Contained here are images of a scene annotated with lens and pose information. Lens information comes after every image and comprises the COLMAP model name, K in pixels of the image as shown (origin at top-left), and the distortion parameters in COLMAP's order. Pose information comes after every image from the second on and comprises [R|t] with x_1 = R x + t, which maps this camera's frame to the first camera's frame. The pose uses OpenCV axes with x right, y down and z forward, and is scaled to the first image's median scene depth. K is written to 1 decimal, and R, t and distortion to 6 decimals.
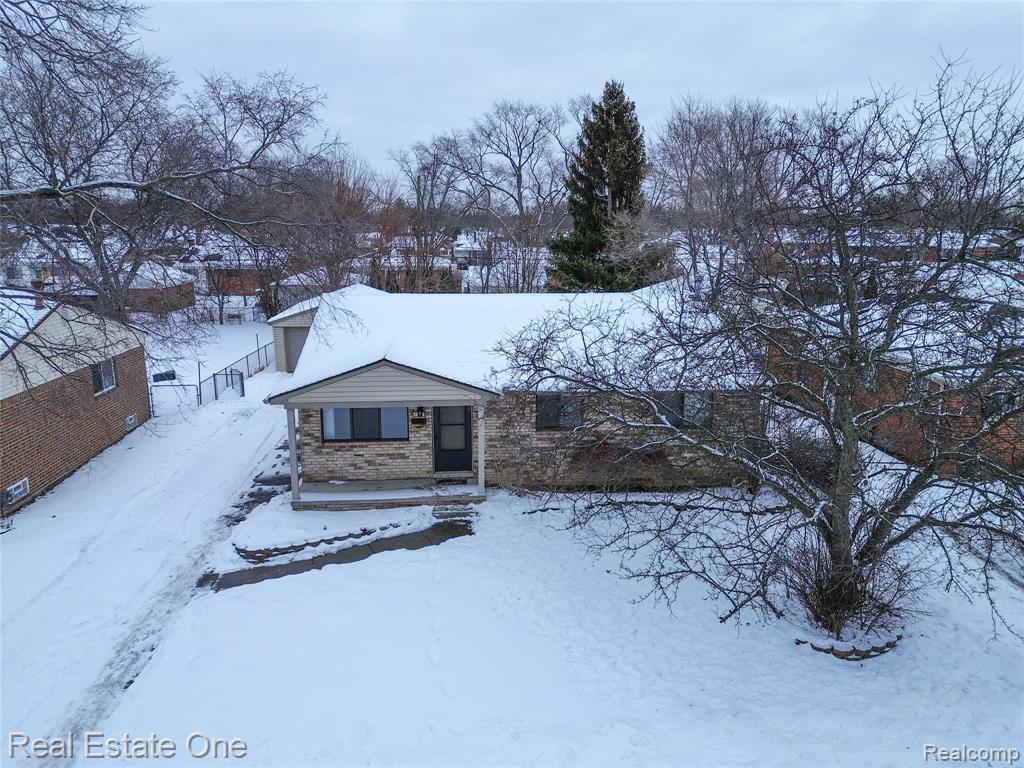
lens RADIAL K [[709.9, 0, 512.1], [0, 709.9, 423.3], [0, 0, 1]] dist [0.008999, 0.000850]
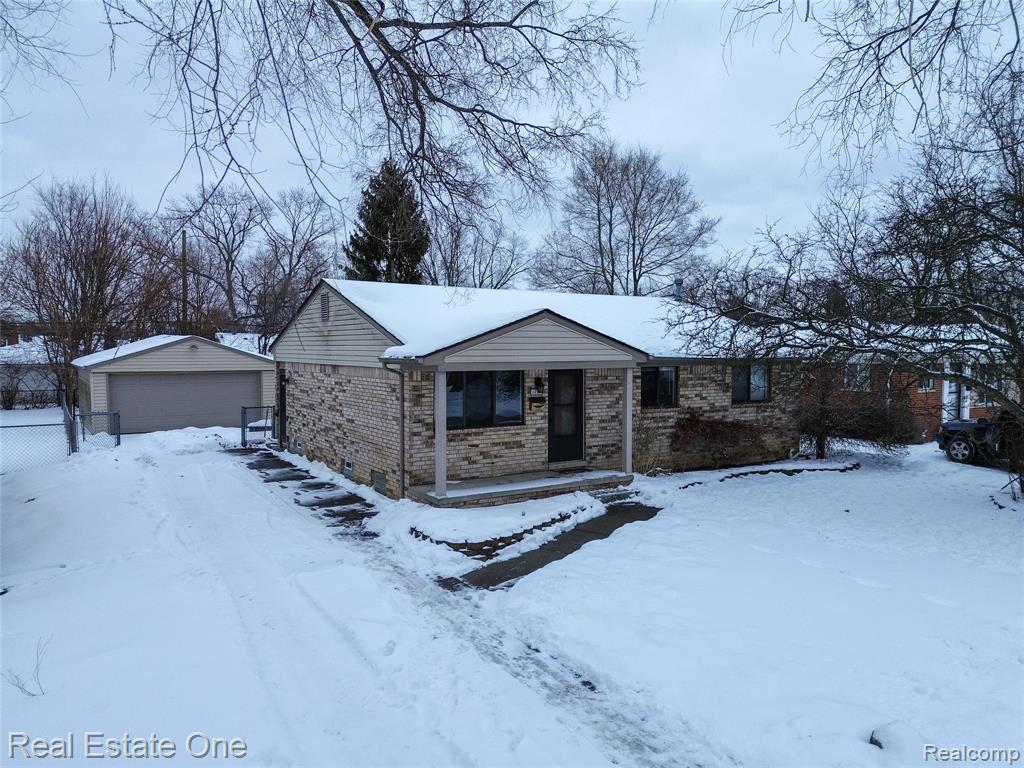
lens RADIAL K [[730.8, 0, 512.0], [0, 730.8, 384.0], [0, 0, 1]] dist [0.042349, -0.007217]
pose [[0.888205, -0.025292, 0.458750, -0.564257], [0.123927, 0.974664, -0.186204, 0.138700], [-0.442418, 0.222239, 0.868836, 0.255846]]
